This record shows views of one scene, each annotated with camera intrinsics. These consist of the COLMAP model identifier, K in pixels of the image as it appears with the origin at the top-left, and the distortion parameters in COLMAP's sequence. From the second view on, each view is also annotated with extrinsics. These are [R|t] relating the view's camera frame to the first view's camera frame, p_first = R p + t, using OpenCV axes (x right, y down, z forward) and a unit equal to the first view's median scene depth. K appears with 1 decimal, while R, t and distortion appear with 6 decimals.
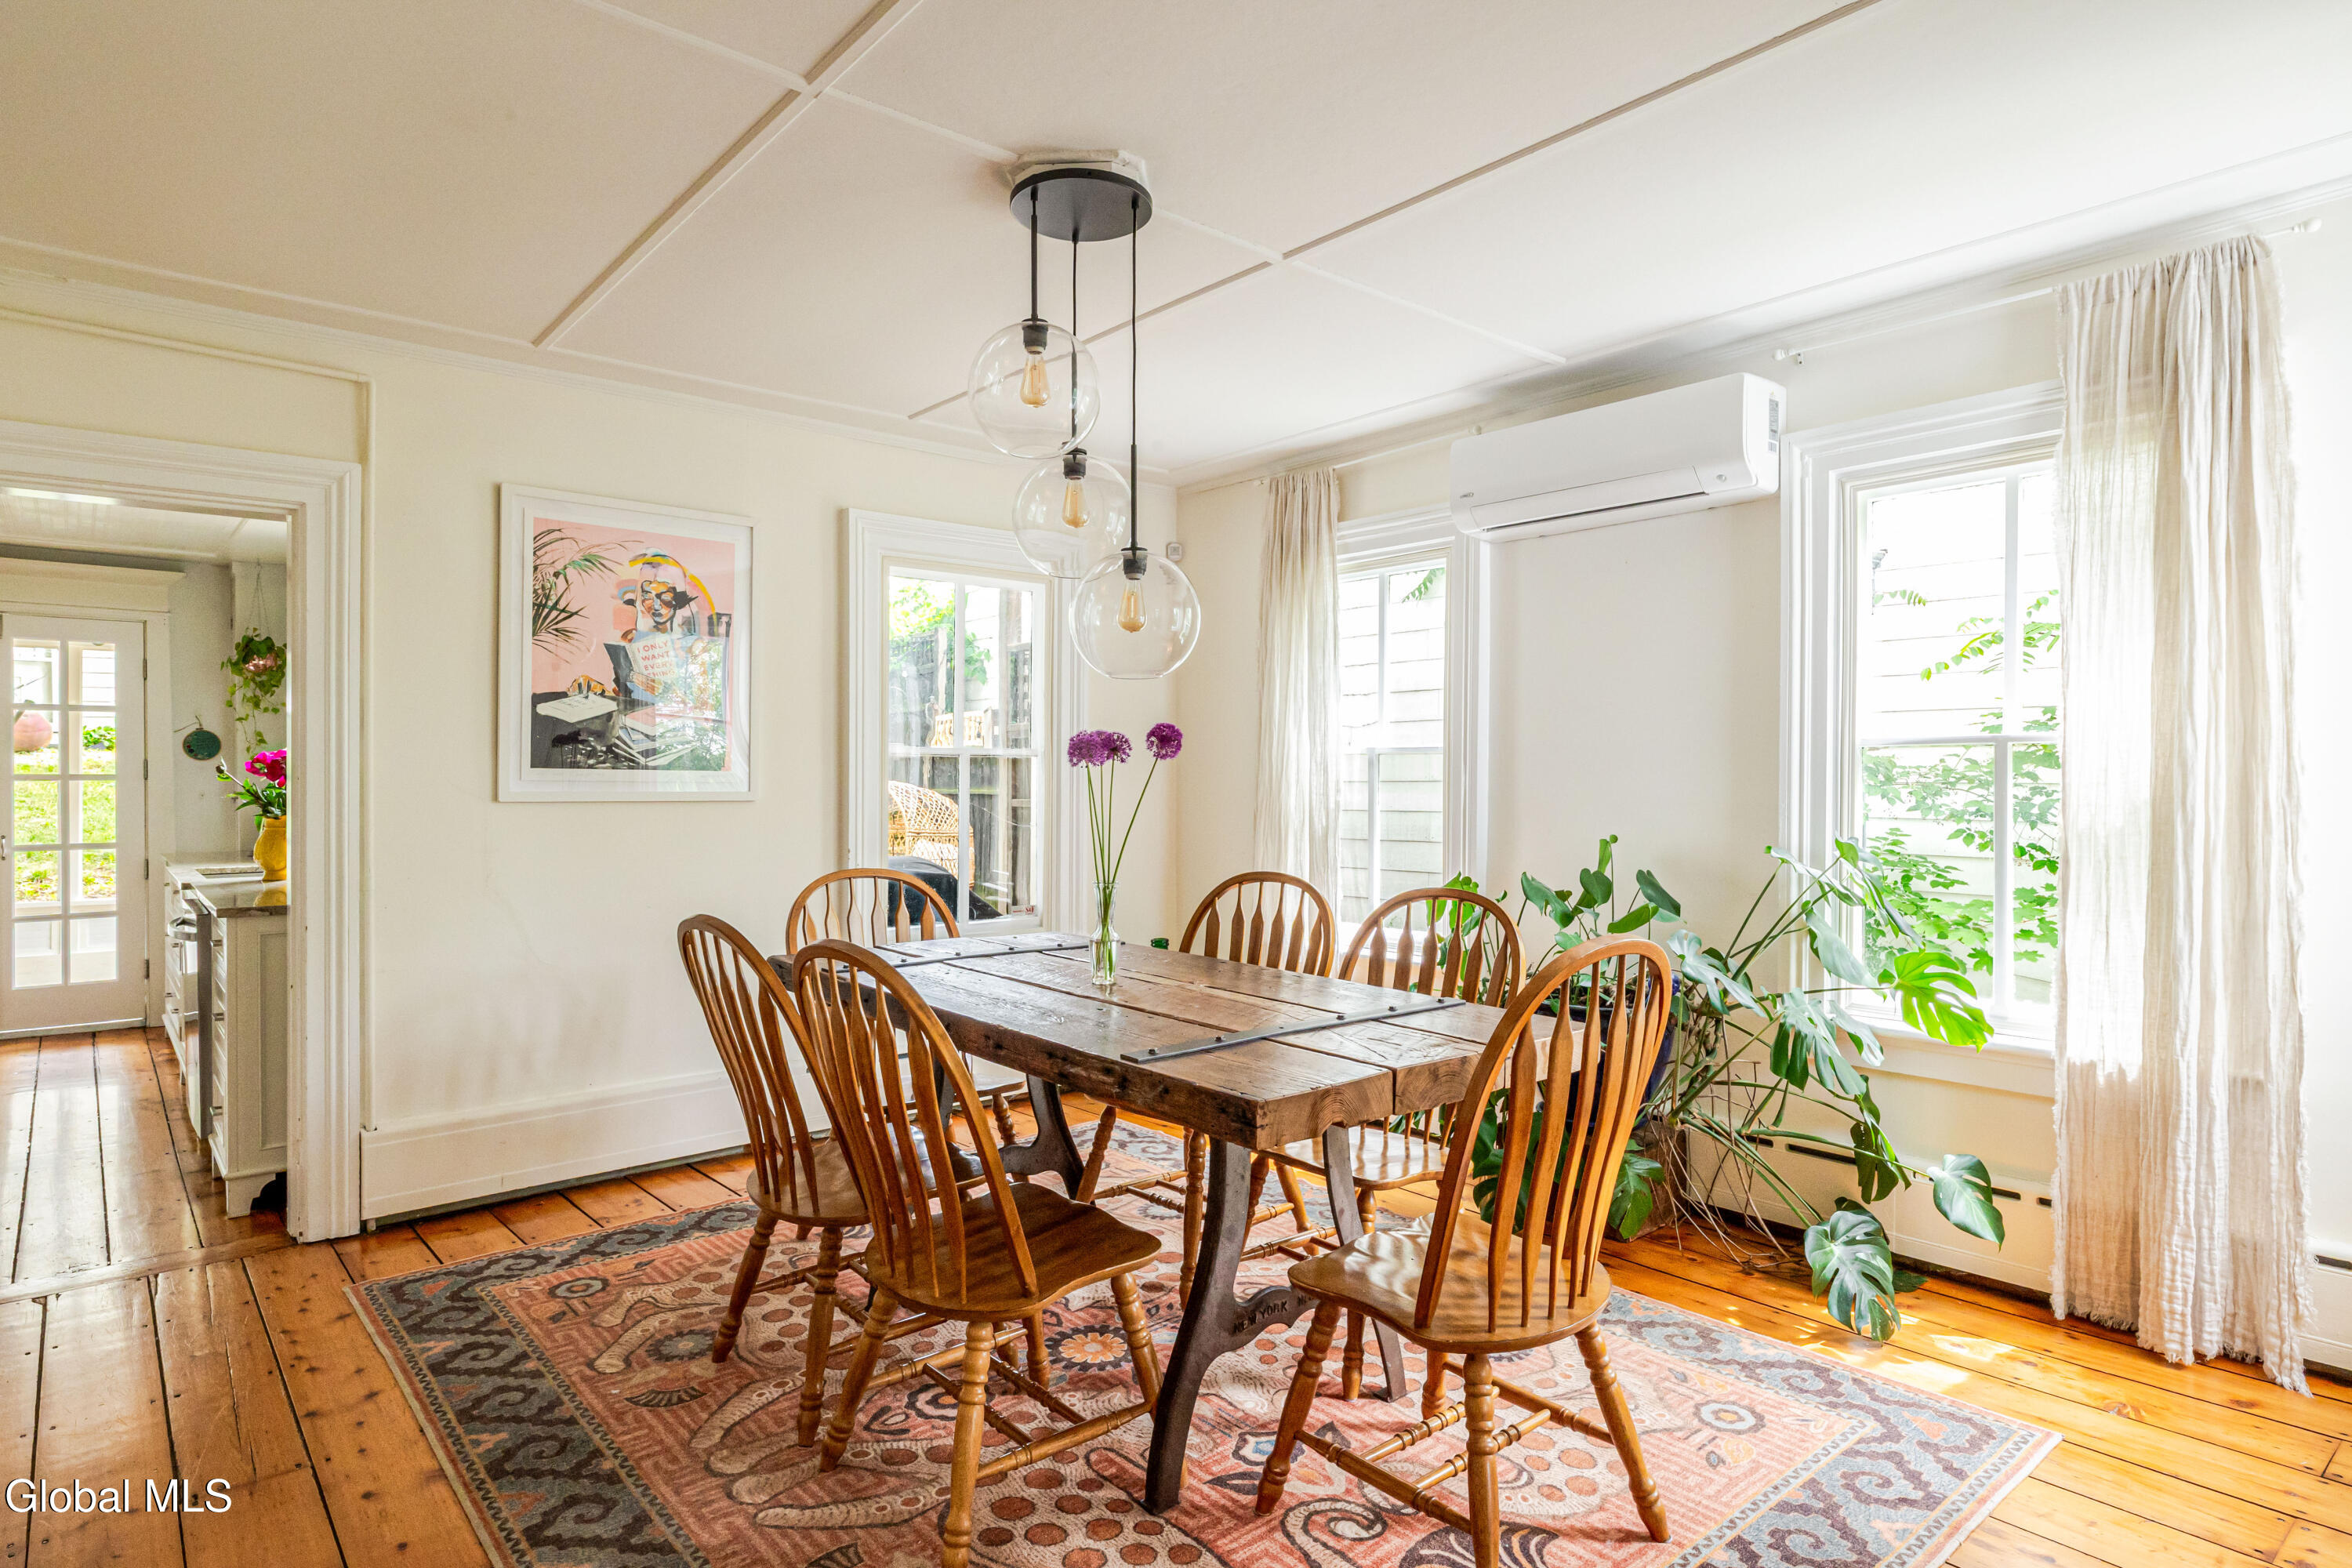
lens RADIAL K [[1291.7, 0, 1177.3], [0, 1291.7, 786.2], [0, 0, 1]] dist [-0.007017, -0.002268]
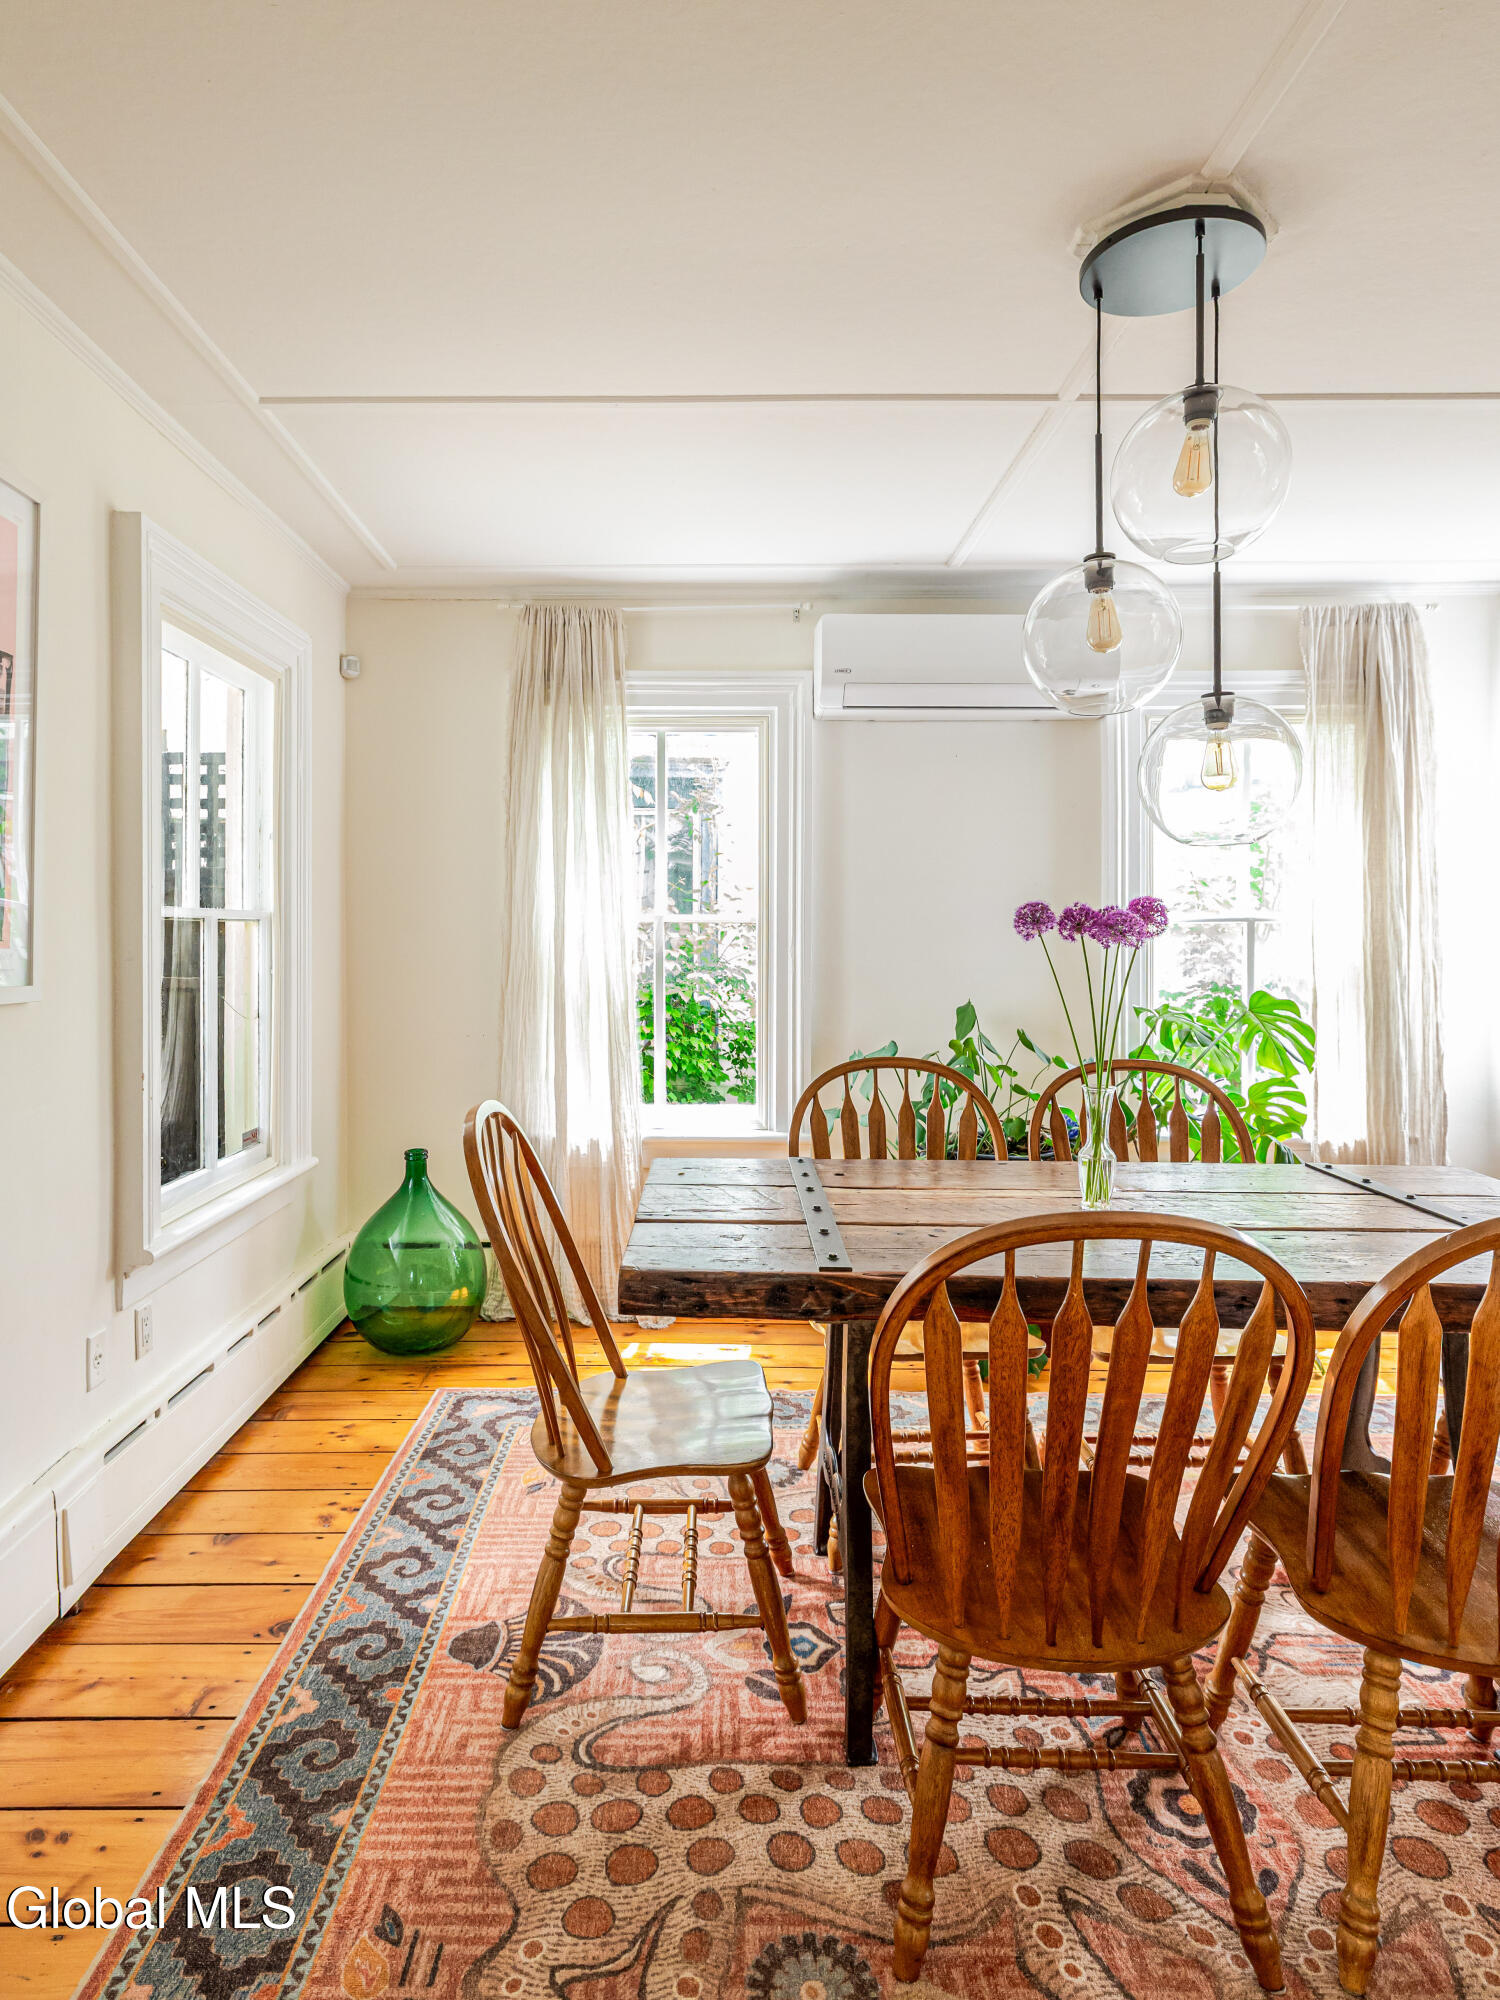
lens RADIAL K [[1140.2, 0, 732.5], [0, 1140.2, 945.6], [0, 0, 1]] dist [-0.005573, -0.000584]
pose [[0.663623, -0.006758, 0.748036, -0.347395], [0.002439, 0.999973, 0.006871, -0.009143], [-0.748063, -0.002735, 0.663622, 0.314110]]
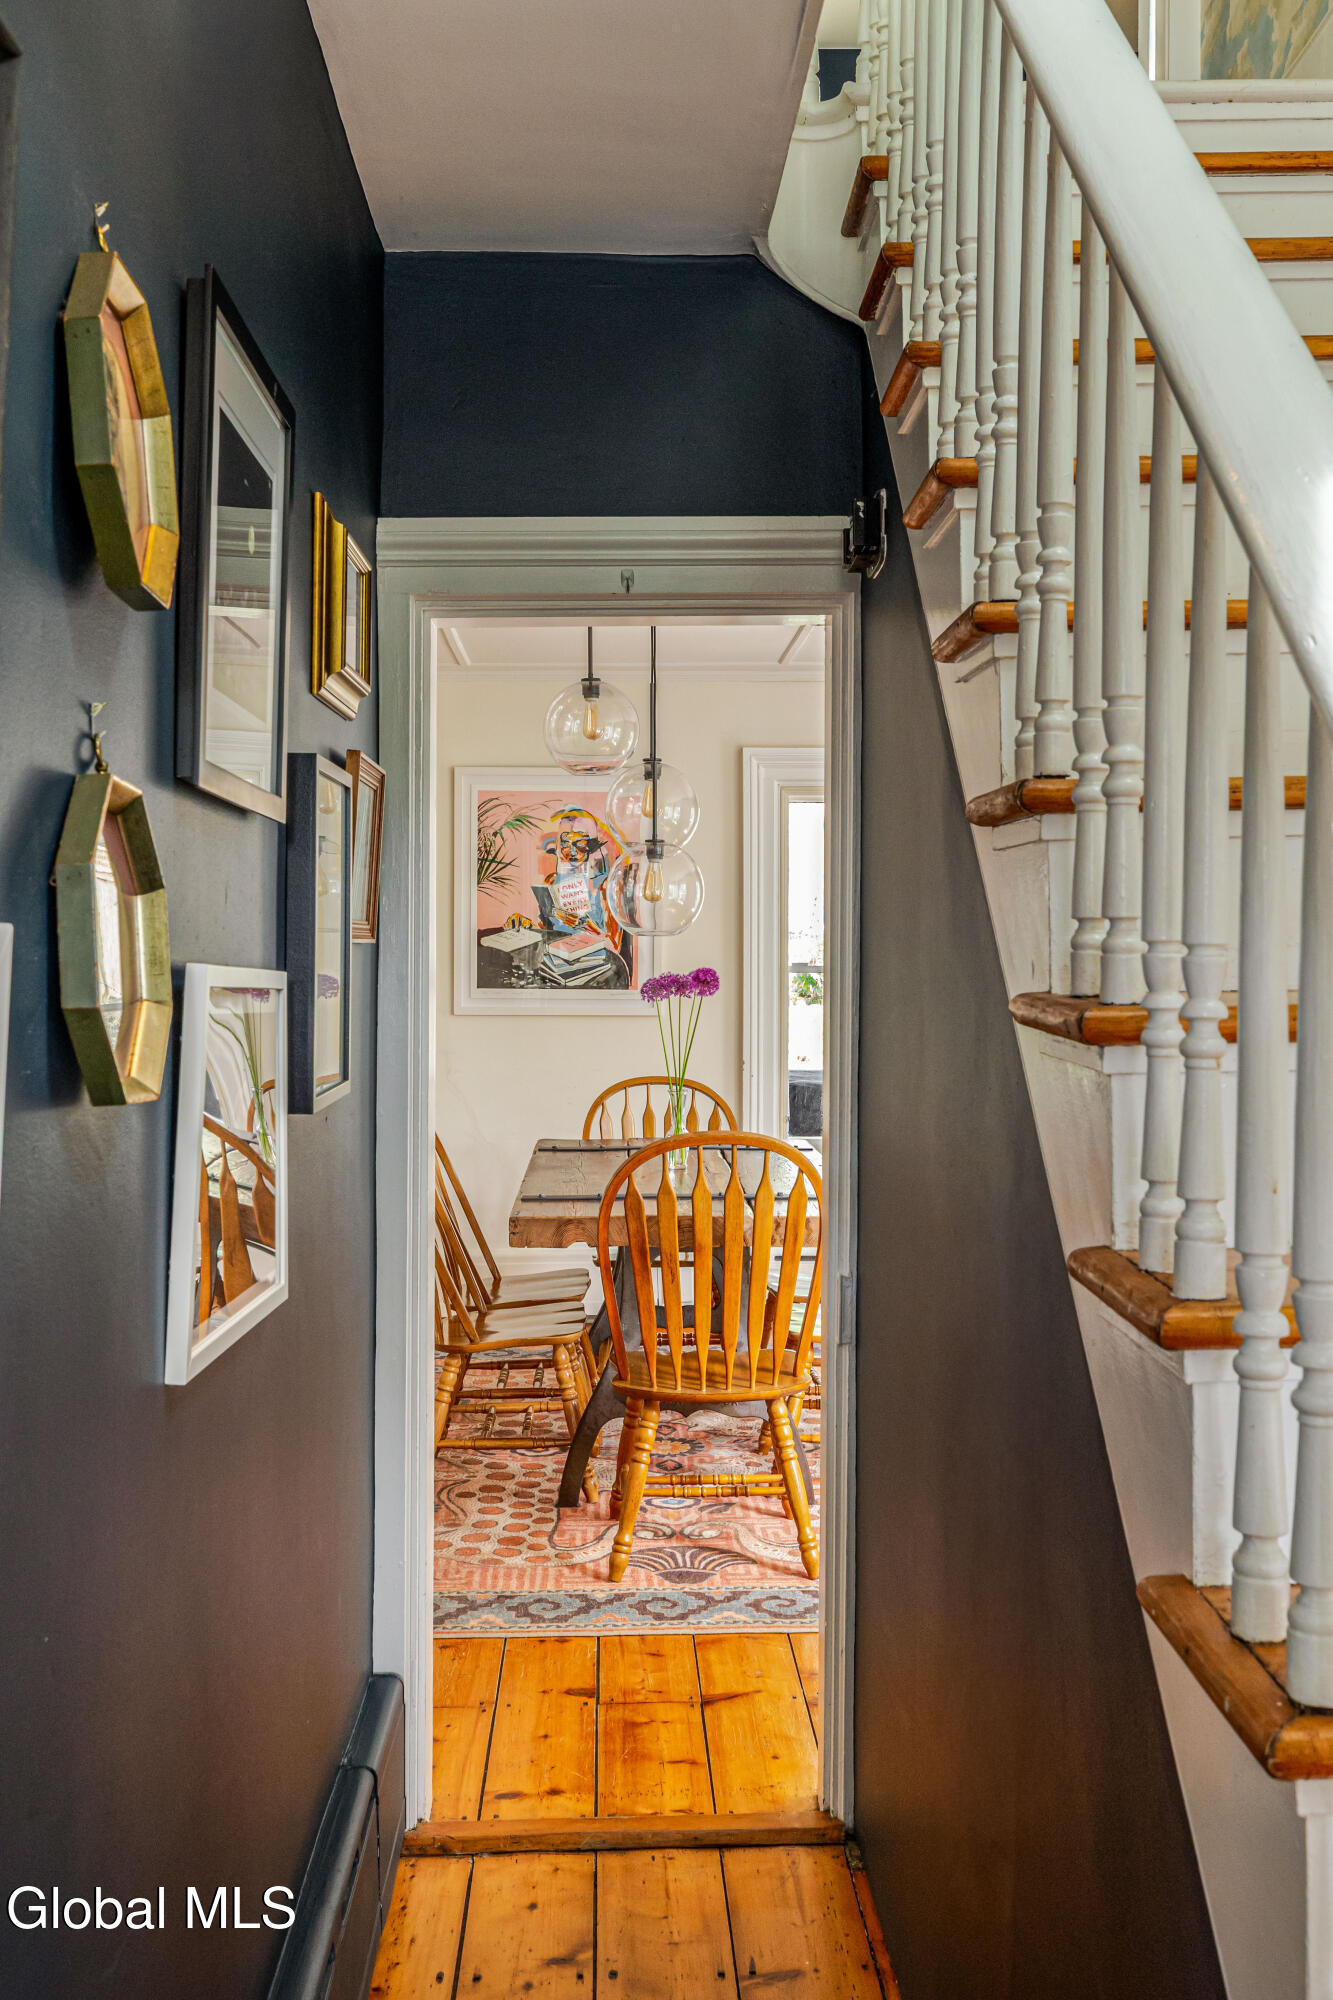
lens RADIAL K [[2013.3, 0, 664.6], [0, 2013.3, 997.9], [0, 0, 1]] dist [0.007510, 0.000000]
pose [[0.775470, 0.012424, -0.631262, 0.892507], [-0.002664, 0.999862, 0.016406, -0.037521], [0.631379, -0.011040, 0.775396, -0.420684]]
